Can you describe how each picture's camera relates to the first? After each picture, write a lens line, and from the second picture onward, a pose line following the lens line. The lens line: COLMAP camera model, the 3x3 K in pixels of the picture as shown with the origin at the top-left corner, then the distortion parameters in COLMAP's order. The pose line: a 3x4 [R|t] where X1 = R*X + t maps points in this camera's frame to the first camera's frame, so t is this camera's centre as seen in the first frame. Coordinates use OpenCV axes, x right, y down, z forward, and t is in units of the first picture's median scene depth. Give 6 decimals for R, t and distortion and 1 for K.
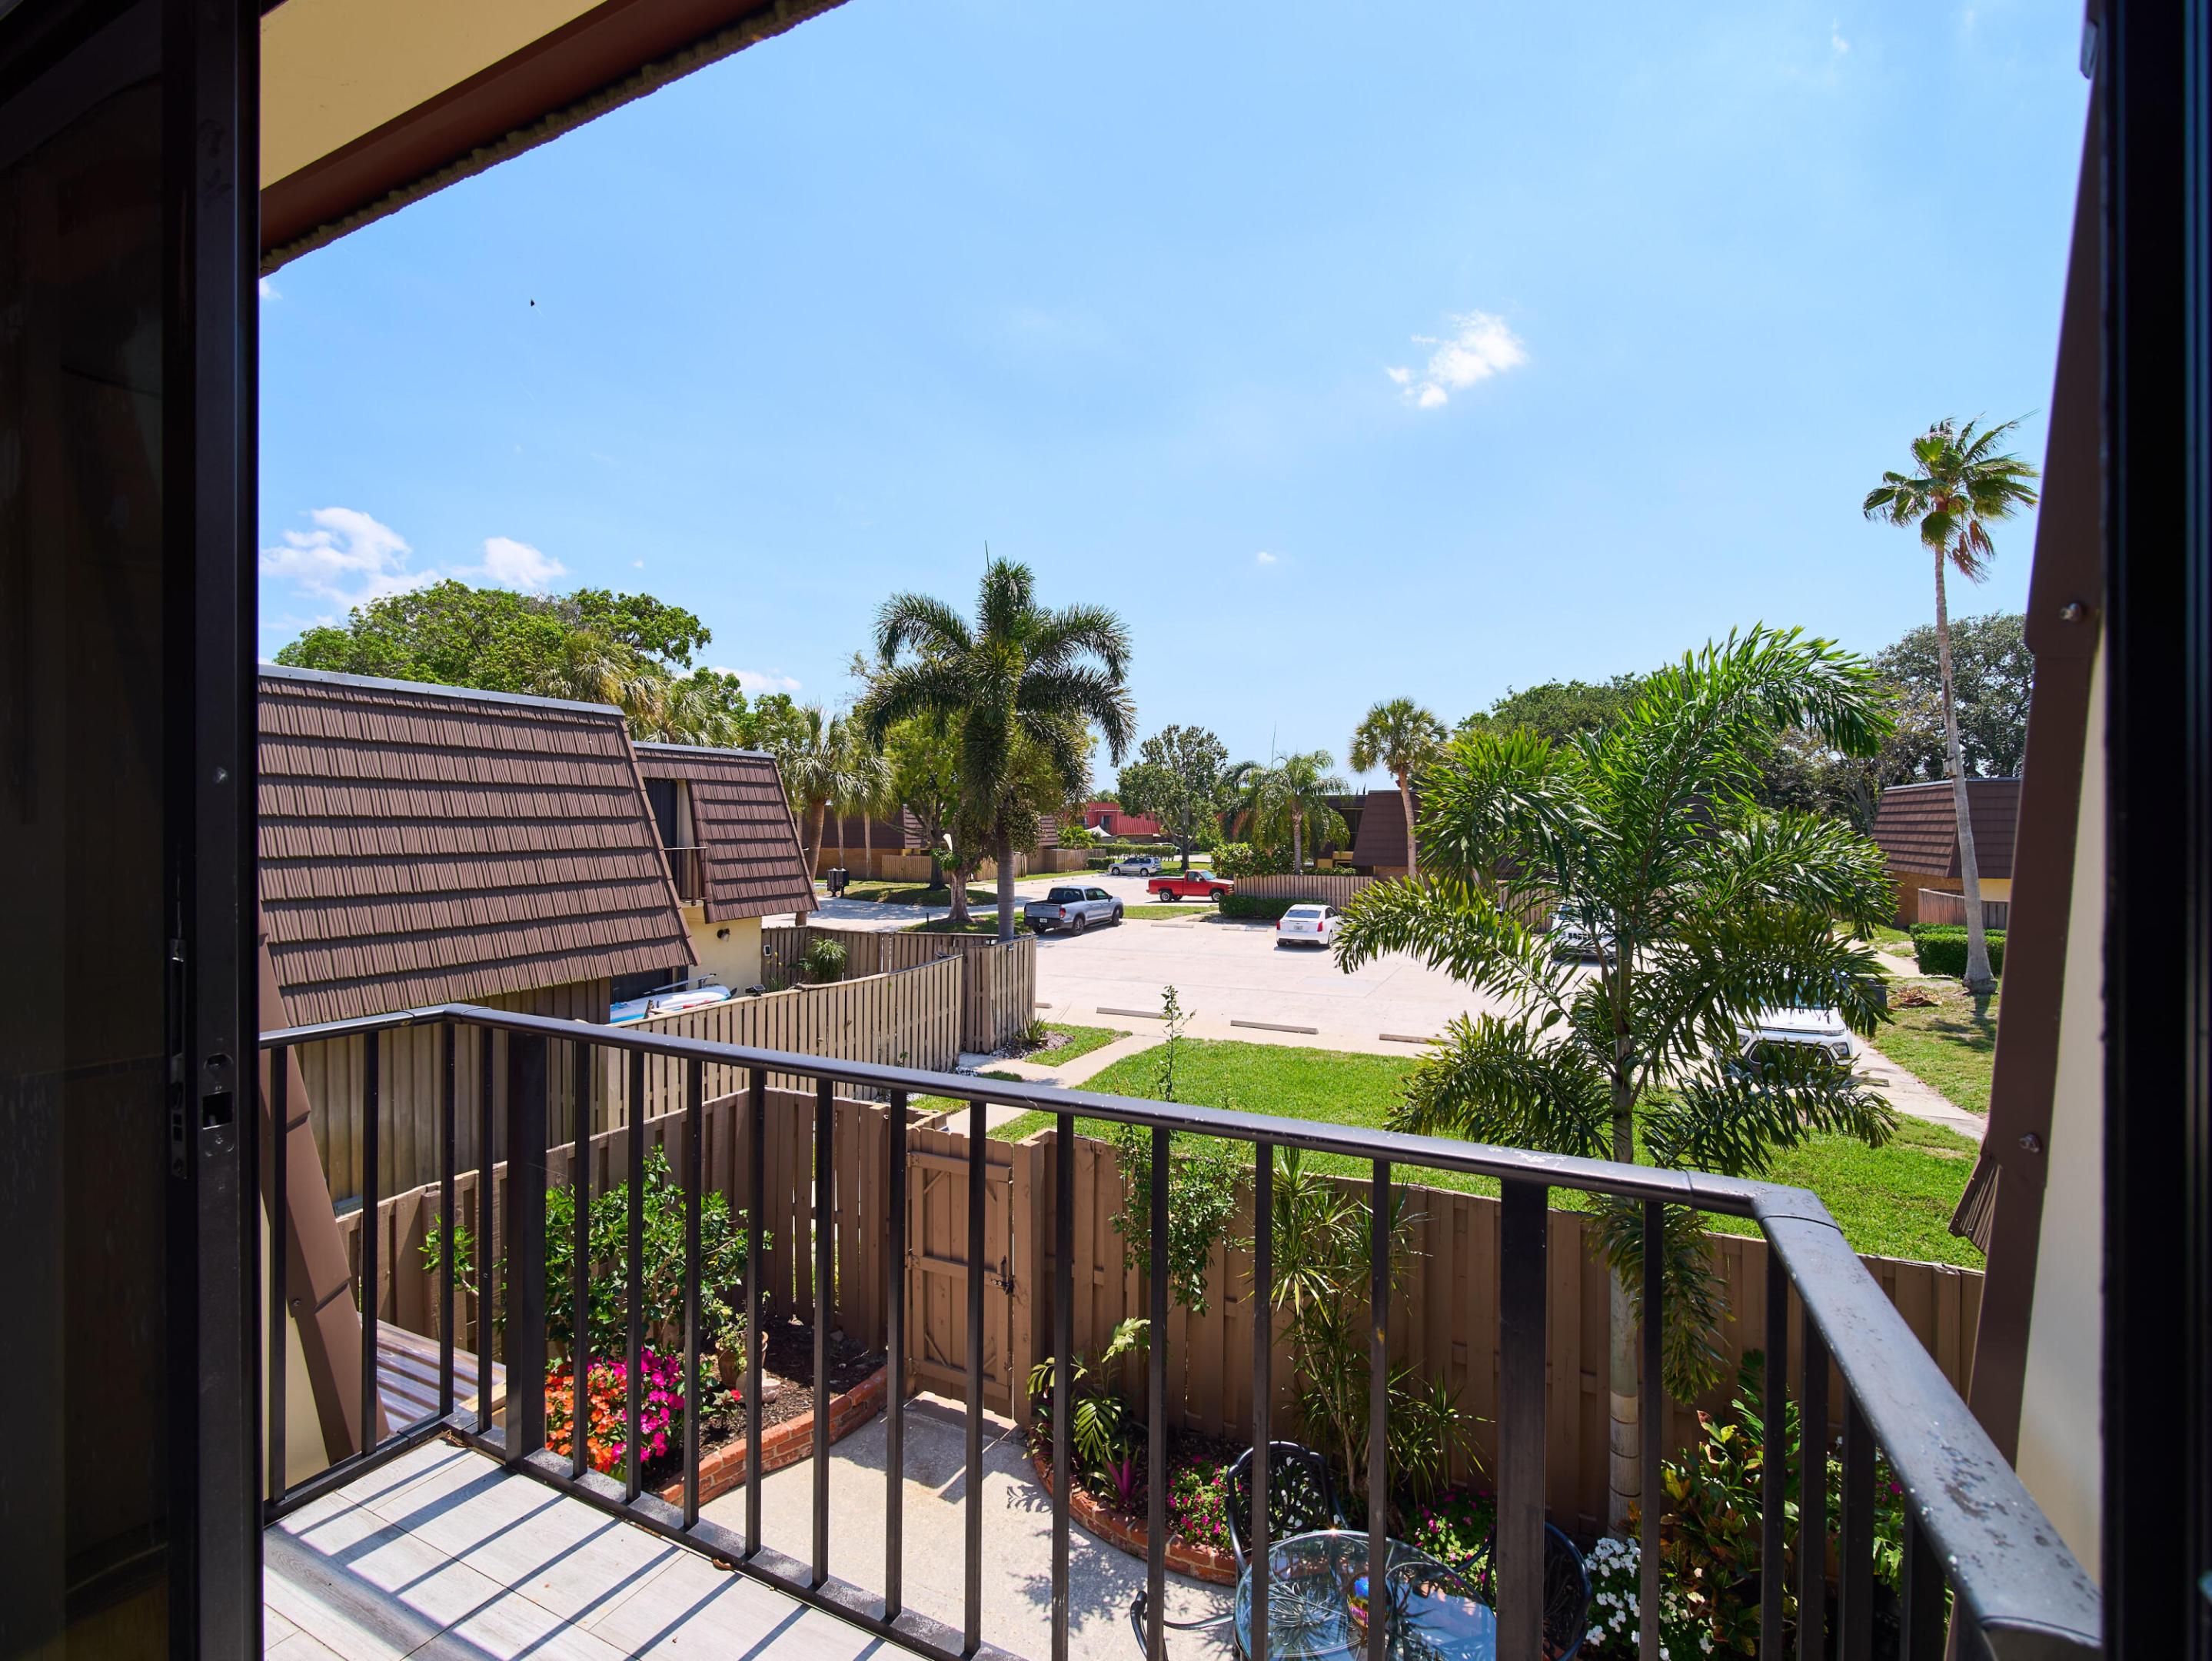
lens RADIAL K [[982.3, 0, 1100.1], [0, 982.3, 825.0], [0, 0, 1]] dist [-0.002973, -0.000623]
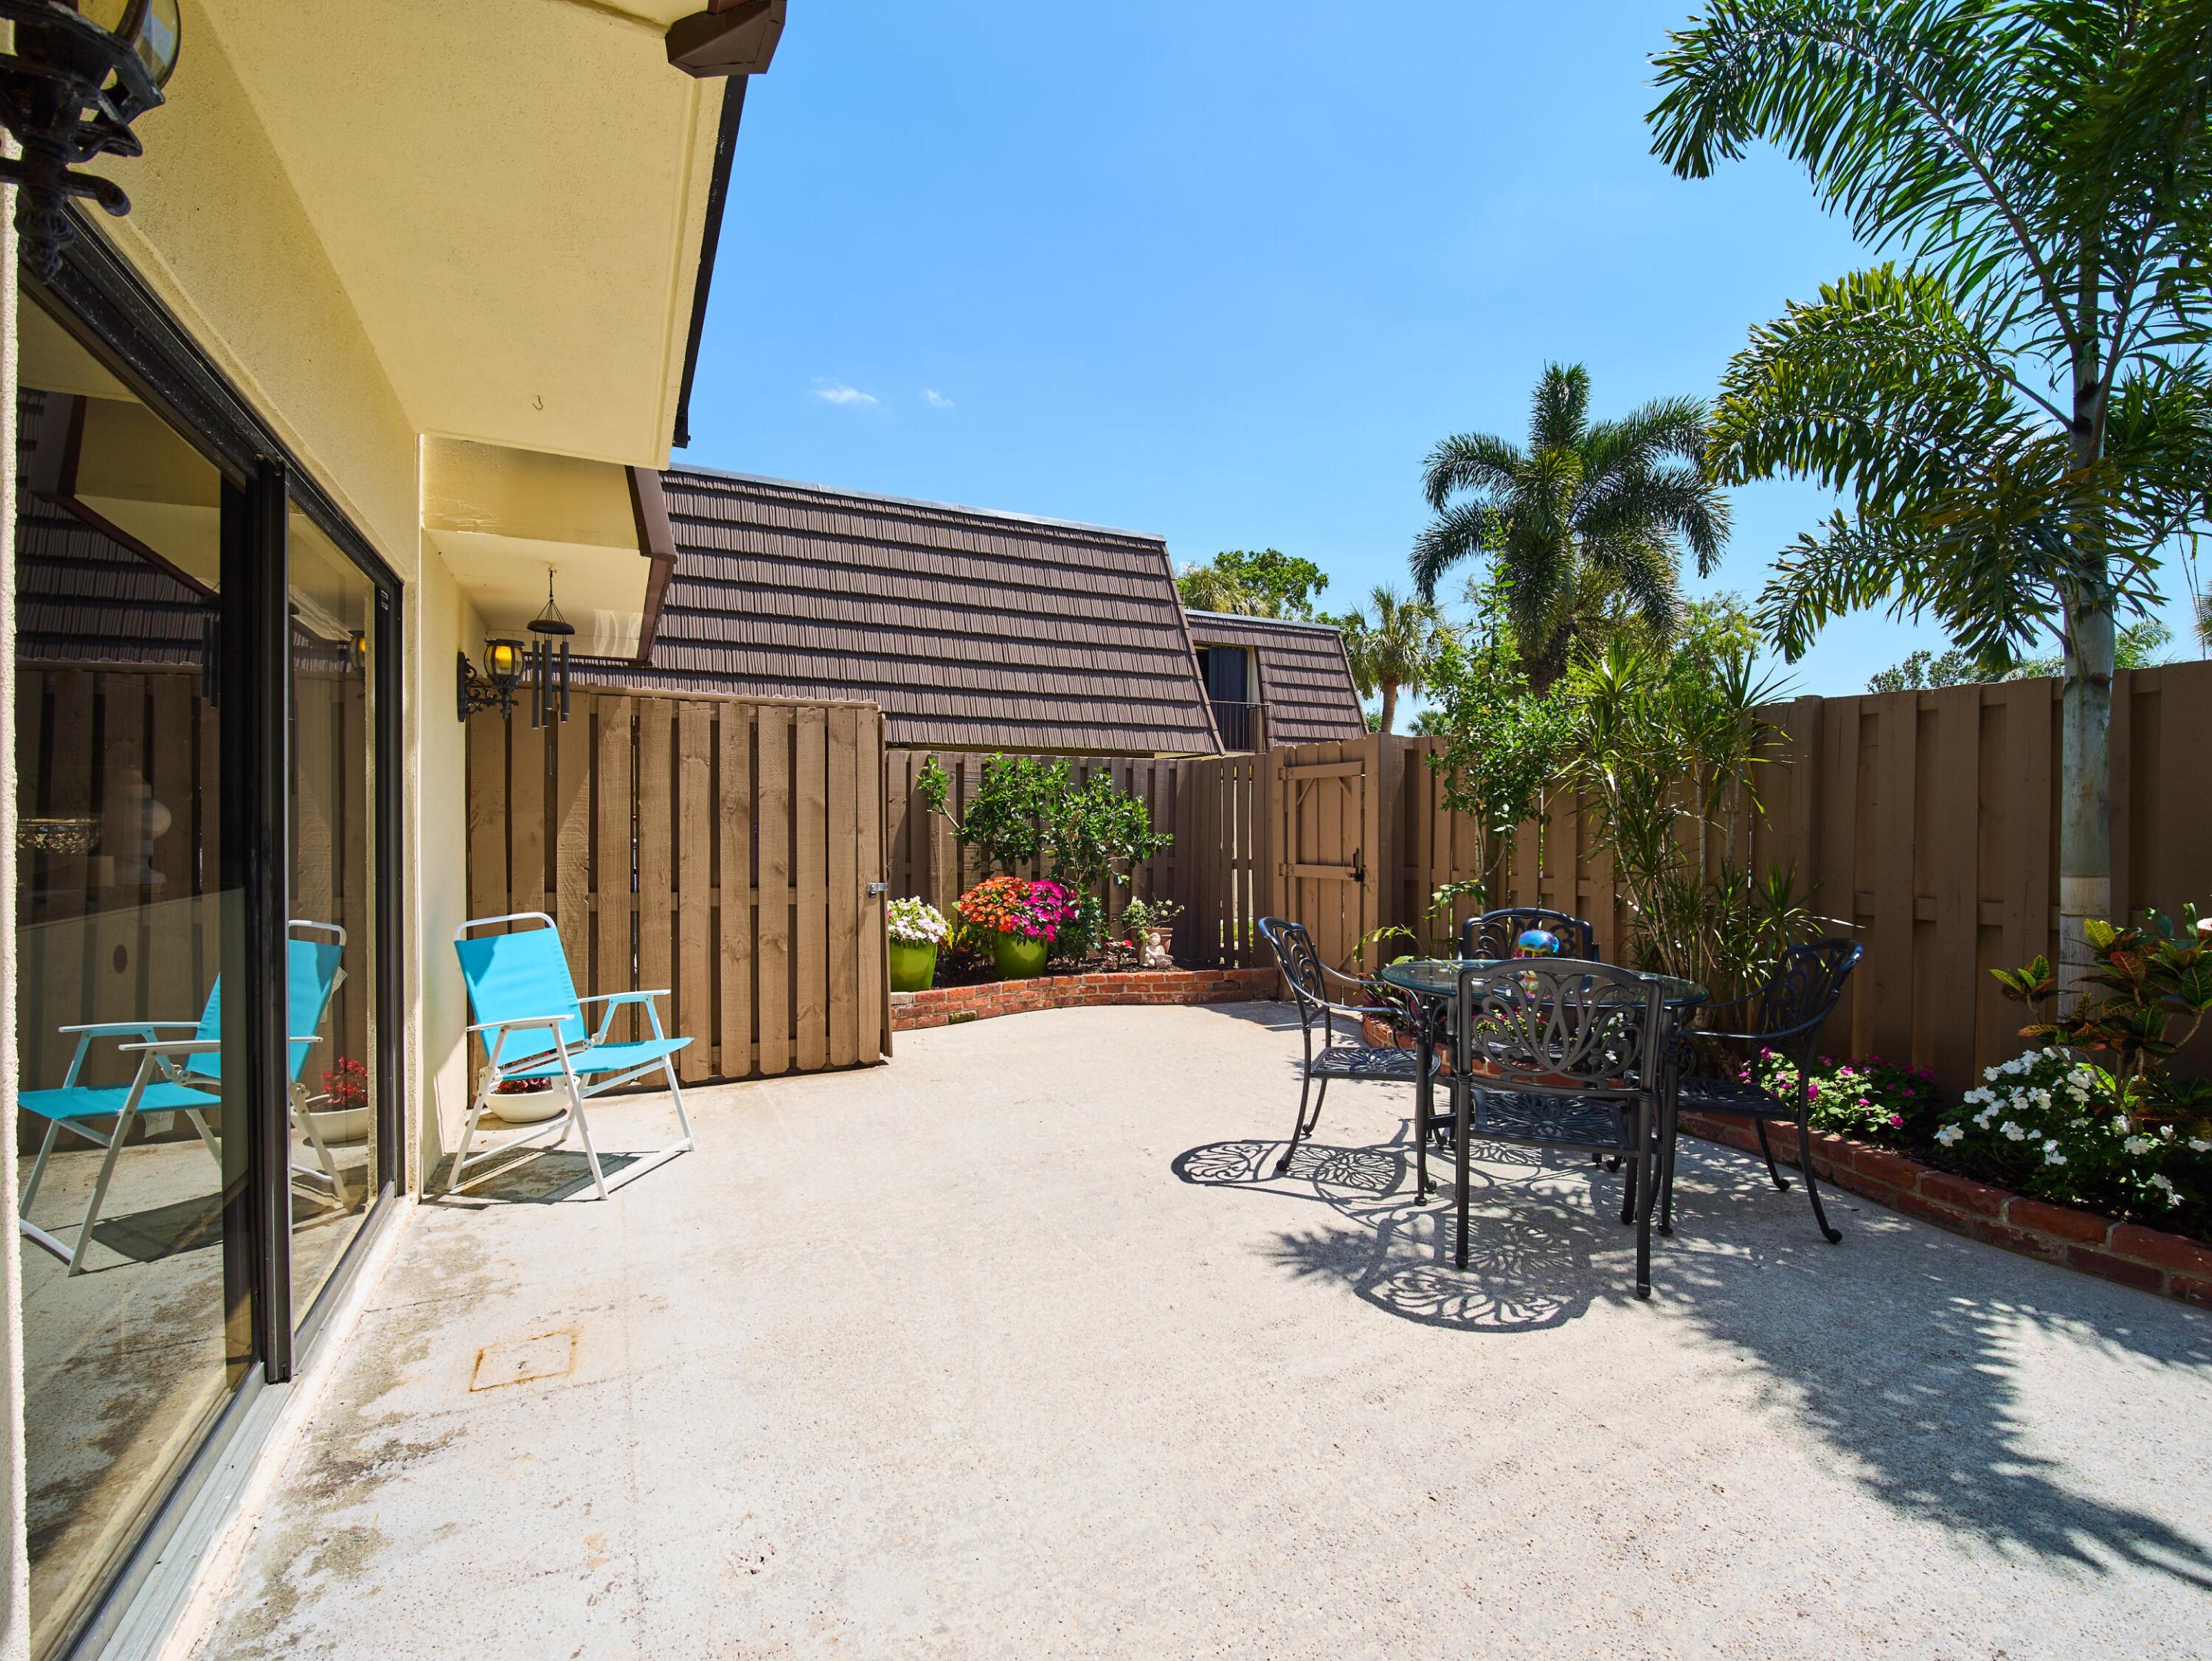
lens RADIAL K [[982.3, 0, 1113.0], [0, 982.3, 830.7], [0, 0, 1]] dist [-0.002973, -0.000623]
pose [[0.800823, 0.002879, -0.598894, 0.118934], [-0.001047, 0.999994, 0.003407, 0.161070], [0.598900, -0.002102, 0.800821, 0.013117]]
